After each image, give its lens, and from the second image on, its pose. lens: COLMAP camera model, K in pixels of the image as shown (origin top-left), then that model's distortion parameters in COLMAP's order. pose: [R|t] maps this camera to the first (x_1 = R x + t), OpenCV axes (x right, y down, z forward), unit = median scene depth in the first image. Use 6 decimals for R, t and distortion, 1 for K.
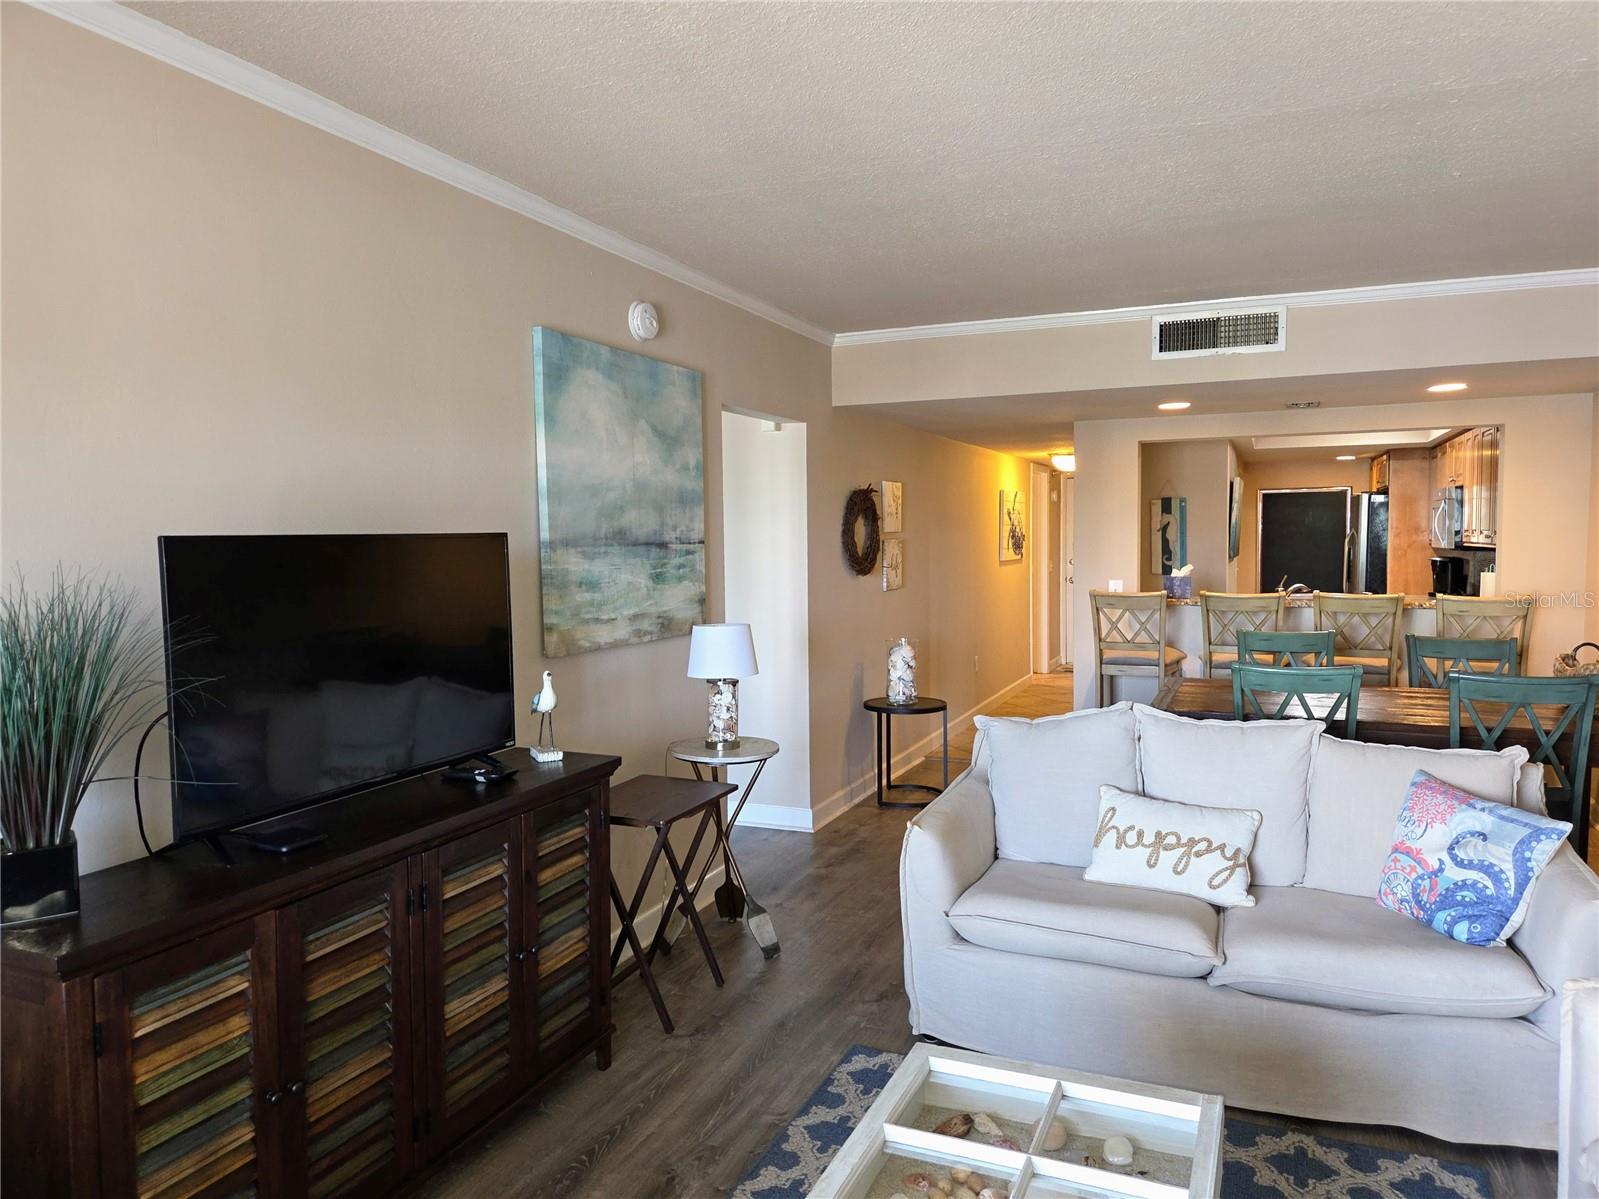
lens RADIAL K [[1095.9, 0, 799.5], [0, 1095.9, 599.5], [0, 0, 1]] dist [0.076412, -0.055420]
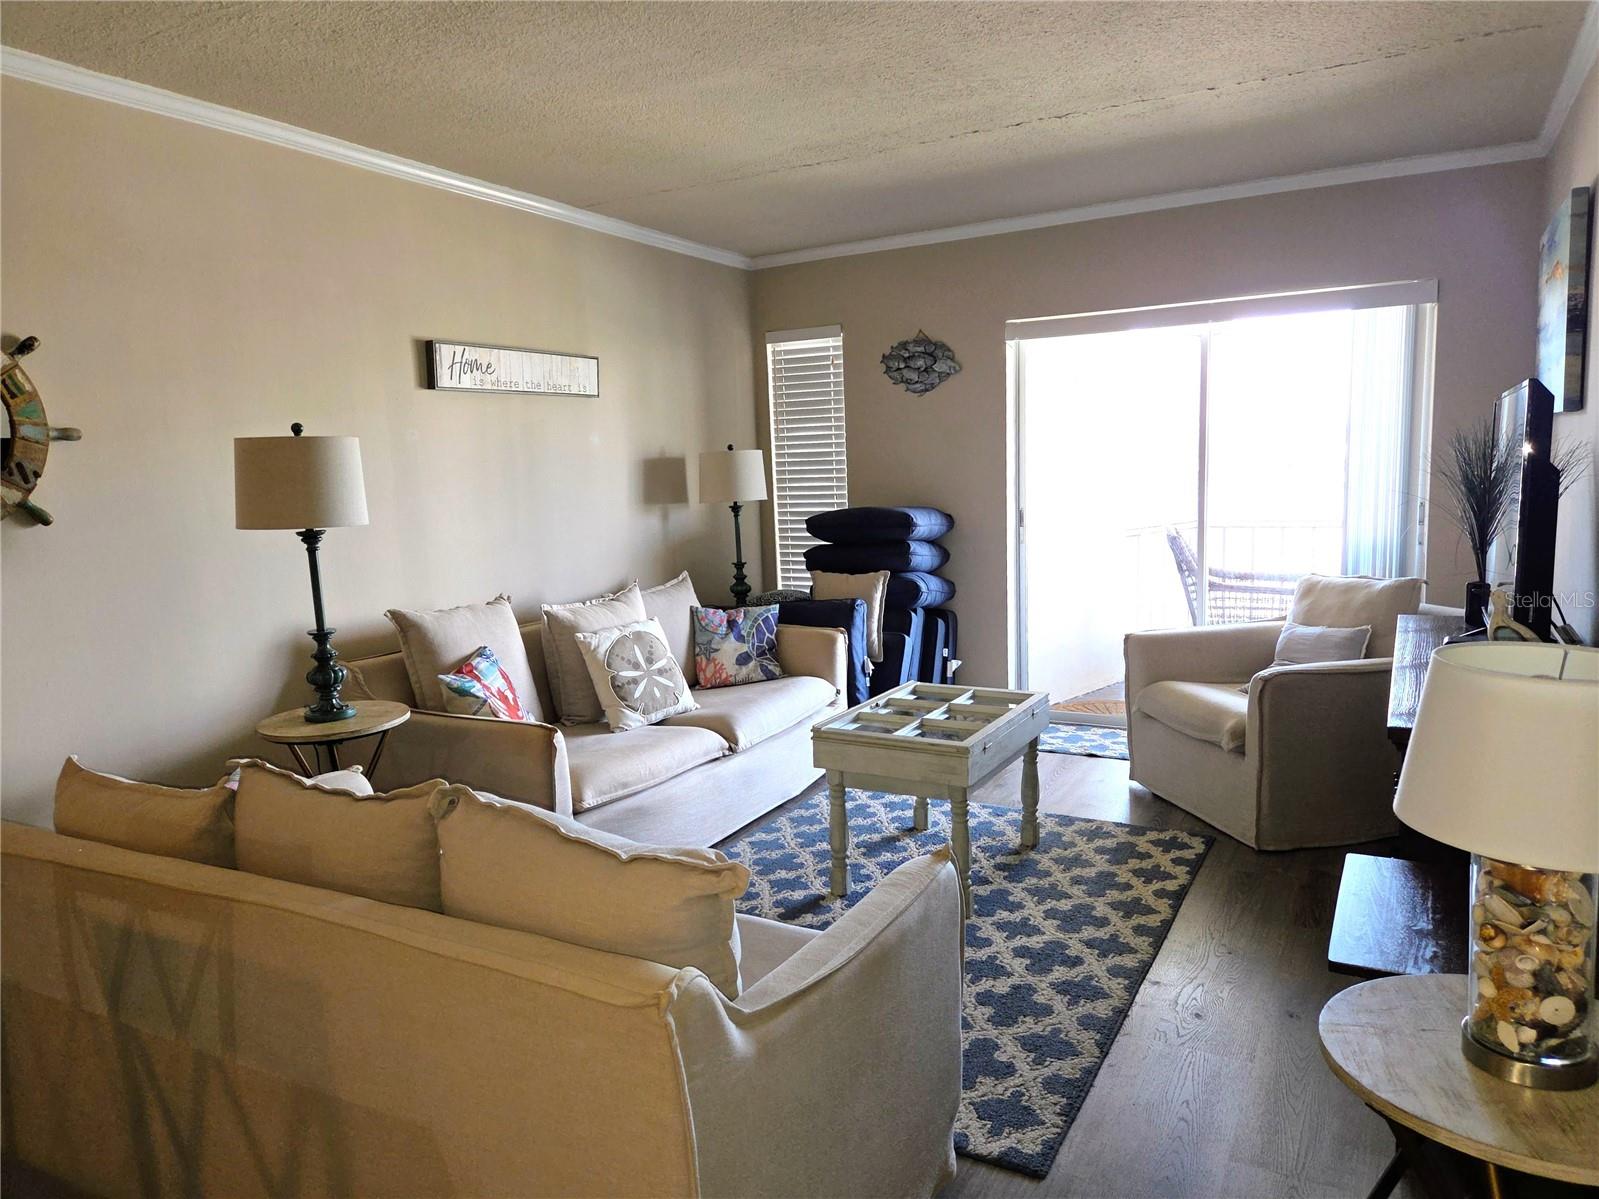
lens RADIAL K [[1095.9, 0, 799.5], [0, 1095.9, 599.5], [0, 0, 1]] dist [0.076412, -0.055420]
pose [[-0.993856, 0.030625, 0.106355, 0.107229], [0.049684, 0.982140, 0.181473, -0.066946], [-0.098898, 0.185642, -0.977628, 1.555978]]
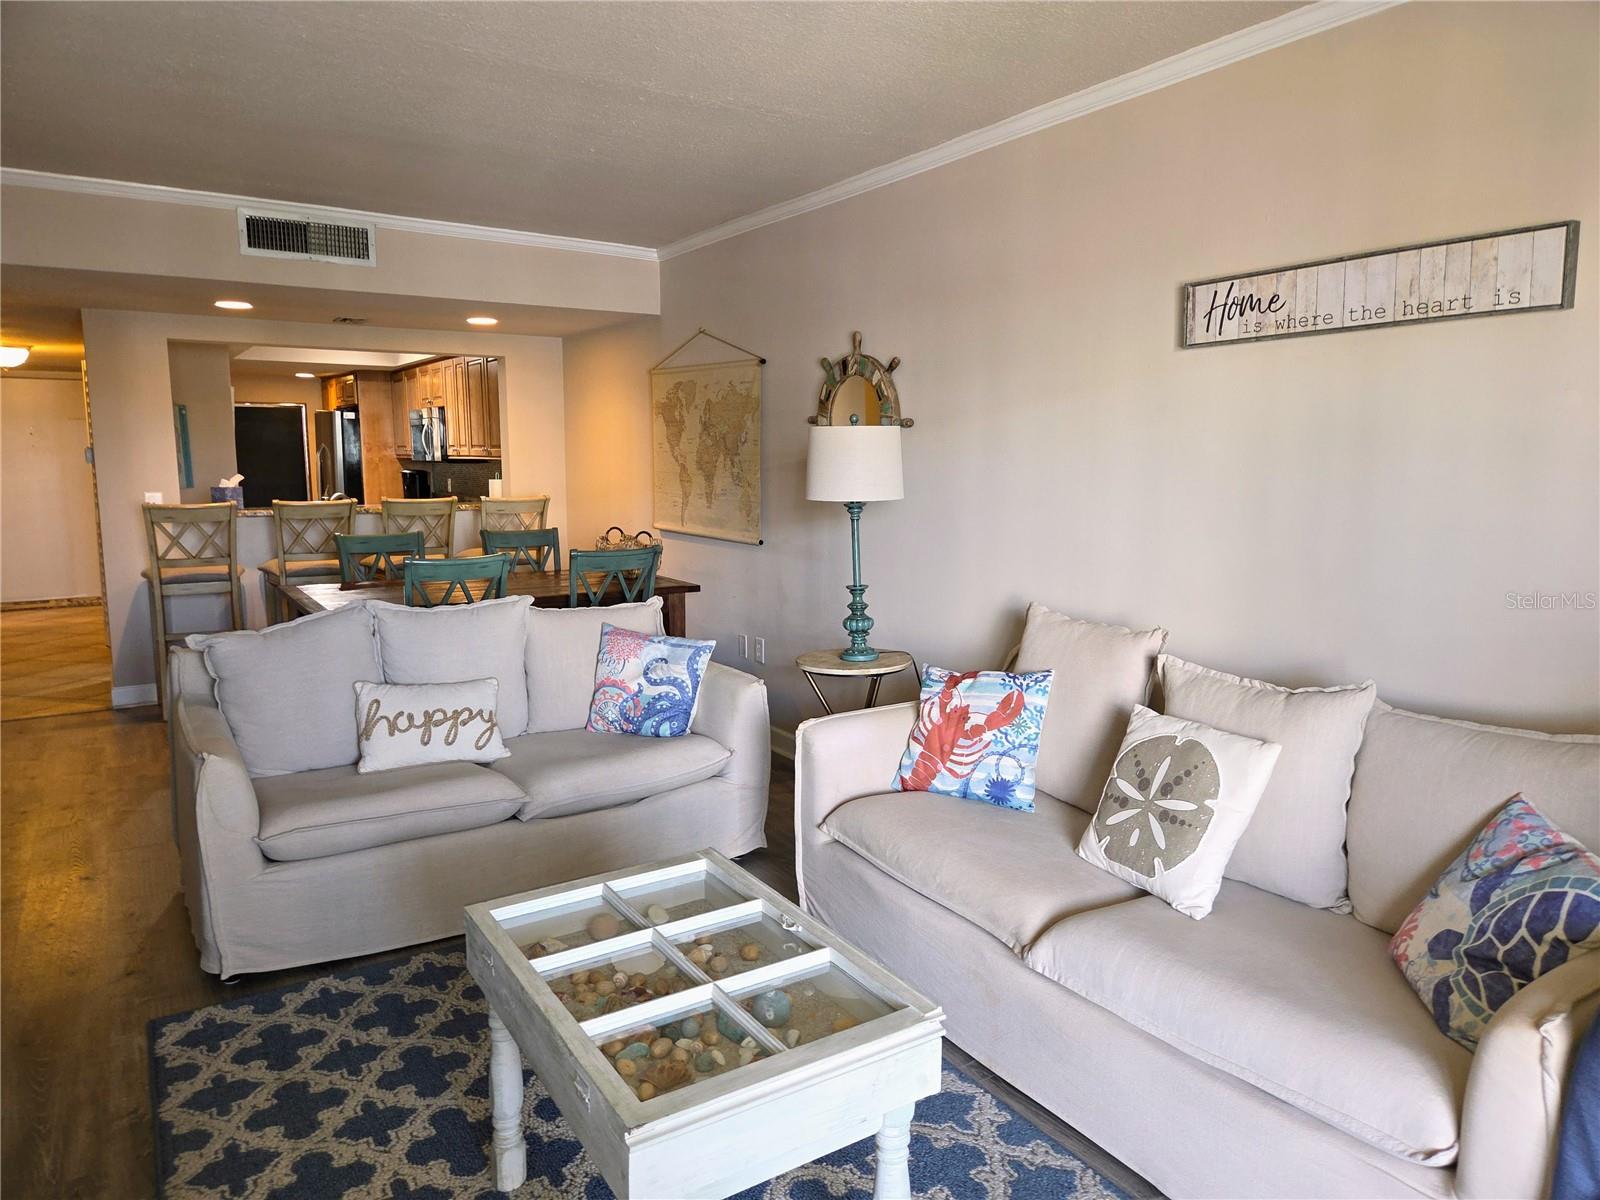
lens RADIAL K [[1077.9, 0, 810.8], [0, 1077.9, 592.4], [0, 0, 1]] dist [0.071601, -0.054880]
pose [[0.560975, -0.097583, 0.822061, -0.323881], [0.043987, 0.995139, 0.088111, 0.016996], [-0.826663, -0.013268, 0.562541, 0.094188]]
